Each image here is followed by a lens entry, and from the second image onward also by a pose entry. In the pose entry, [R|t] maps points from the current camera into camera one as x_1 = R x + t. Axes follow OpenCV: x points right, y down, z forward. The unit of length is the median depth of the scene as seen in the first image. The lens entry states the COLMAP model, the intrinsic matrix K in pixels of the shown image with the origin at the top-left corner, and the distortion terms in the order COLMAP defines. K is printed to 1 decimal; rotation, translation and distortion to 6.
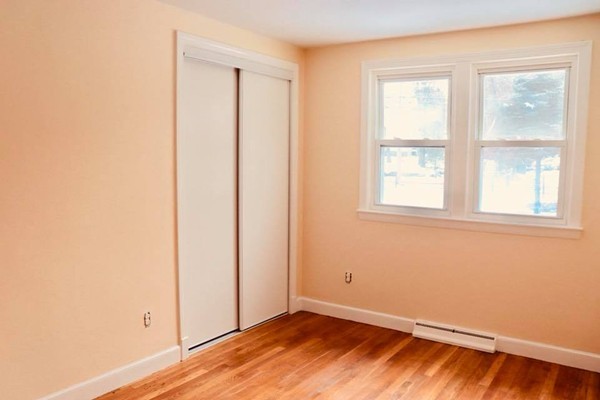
lens RADIAL K [[517.8, 0, 297.9], [0, 517.8, 202.9], [0, 0, 1]] dist [-0.133912, 0.122887]
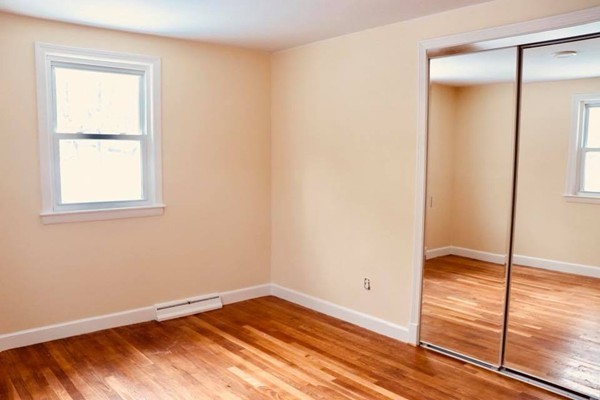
lens RADIAL K [[517.8, 0, 274.0], [0, 517.8, 201.0], [0, 0, 1]] dist [-0.133912, 0.122887]
pose [[0.289329, -0.105921, 0.951352, -0.611920], [0.086395, 0.992692, 0.084249, -0.048417], [-0.953323, 0.057816, 0.296365, 0.395176]]
